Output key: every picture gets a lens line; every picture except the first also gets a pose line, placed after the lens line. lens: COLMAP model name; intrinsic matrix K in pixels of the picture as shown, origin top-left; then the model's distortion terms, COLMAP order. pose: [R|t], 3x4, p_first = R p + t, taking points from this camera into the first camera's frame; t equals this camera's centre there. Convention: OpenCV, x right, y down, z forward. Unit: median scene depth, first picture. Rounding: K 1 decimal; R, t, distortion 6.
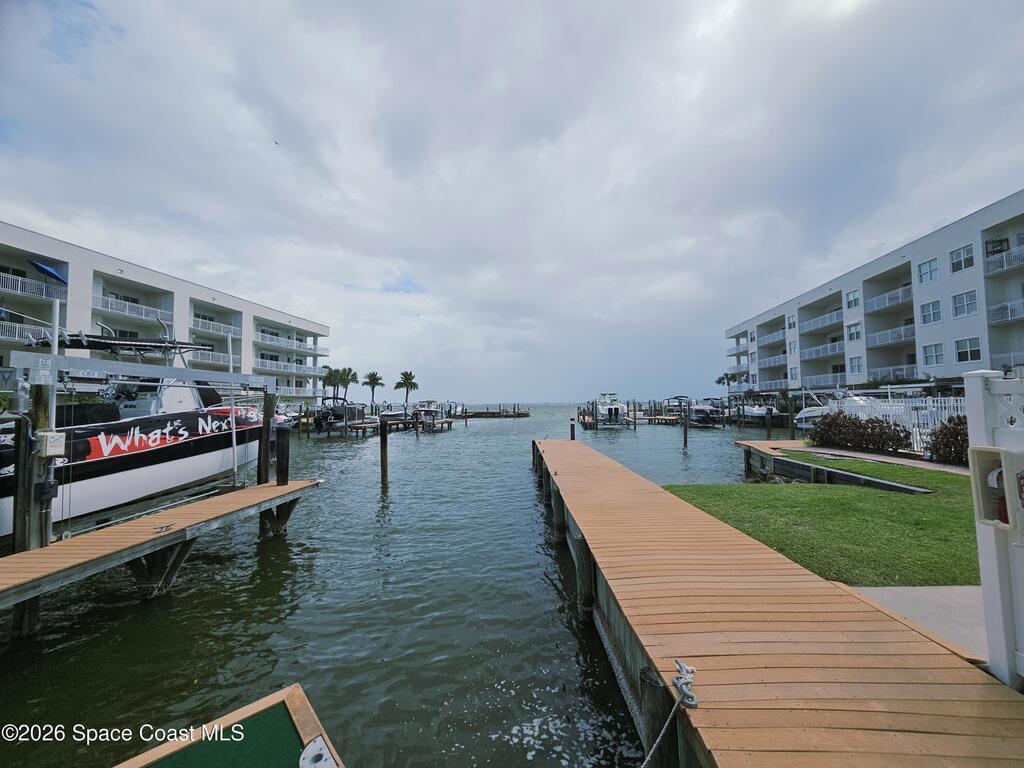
lens RADIAL K [[423.2, 0, 512.0], [0, 423.2, 384.0], [0, 0, 1]] dist [0.007457, 0.000237]
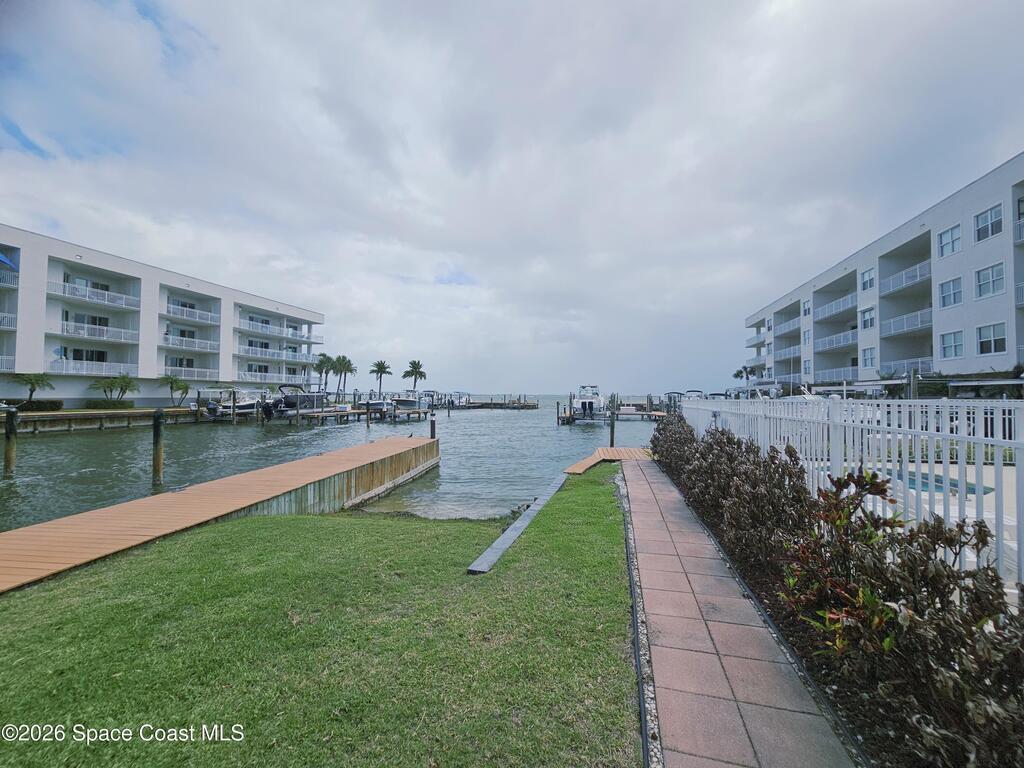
lens RADIAL K [[418.2, 0, 514.4], [0, 418.2, 383.7], [0, 0, 1]] dist [-0.000192, -0.000128]
pose [[0.993880, 0.017499, -0.109072, 0.159706], [-0.015156, 0.999637, 0.022273, -0.000315], [0.109422, -0.020484, 0.993784, 0.076098]]
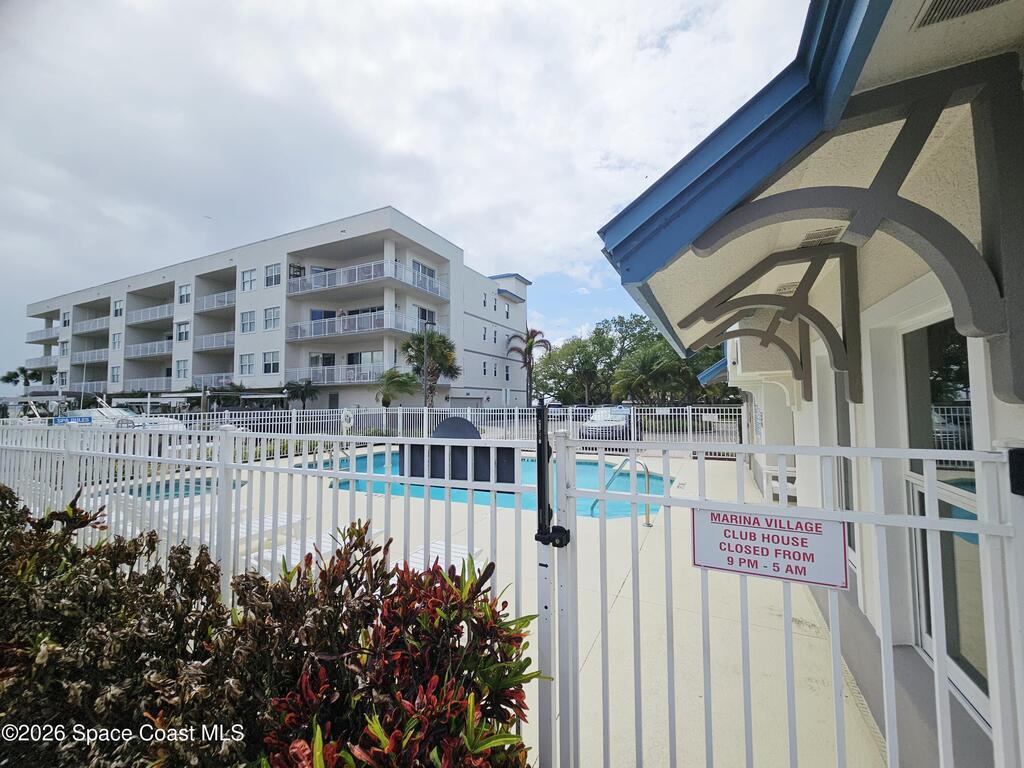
lens RADIAL K [[418.2, 0, 514.4], [0, 418.2, 383.7], [0, 0, 1]] dist [-0.000192, -0.000128]
pose [[0.308549, 0.057136, 0.949491, 0.164166], [-0.042890, 0.998015, -0.046118, -0.003343], [-0.950241, -0.026494, 0.310387, 0.066713]]
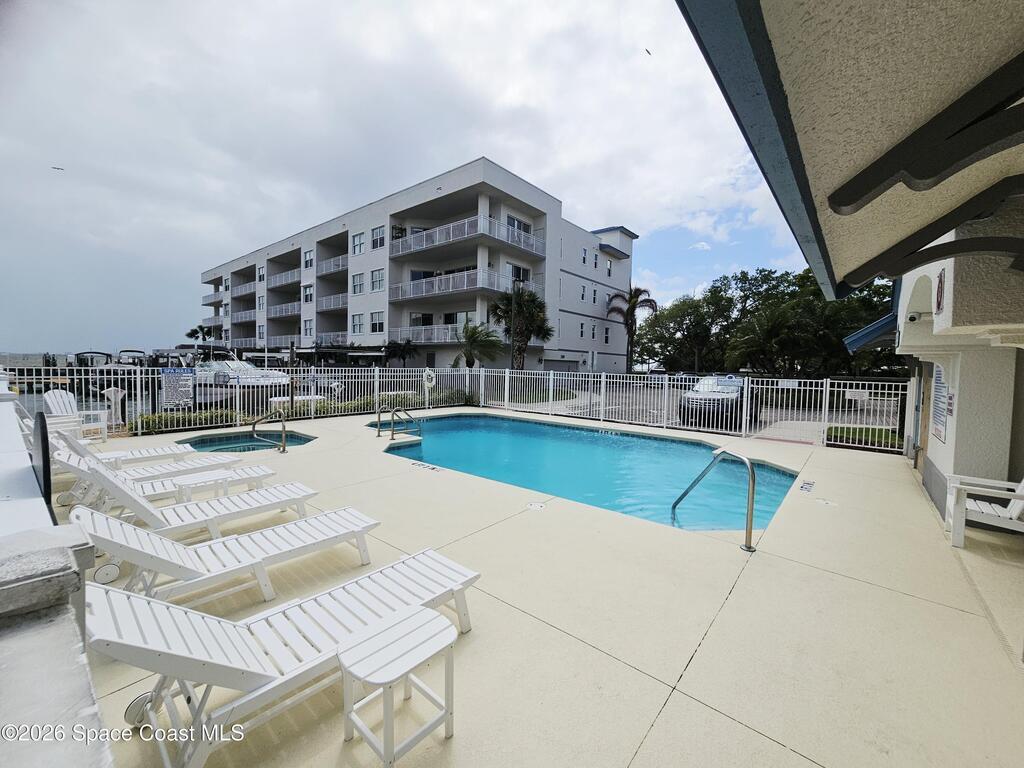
lens RADIAL K [[418.2, 0, 514.4], [0, 418.2, 383.7], [0, 0, 1]] dist [-0.000192, -0.000128]
pose [[0.528298, -0.010232, 0.848997, 0.192713], [-0.071948, 0.995791, 0.056771, -0.004333], [-0.846005, -0.091076, 0.525339, 0.065292]]
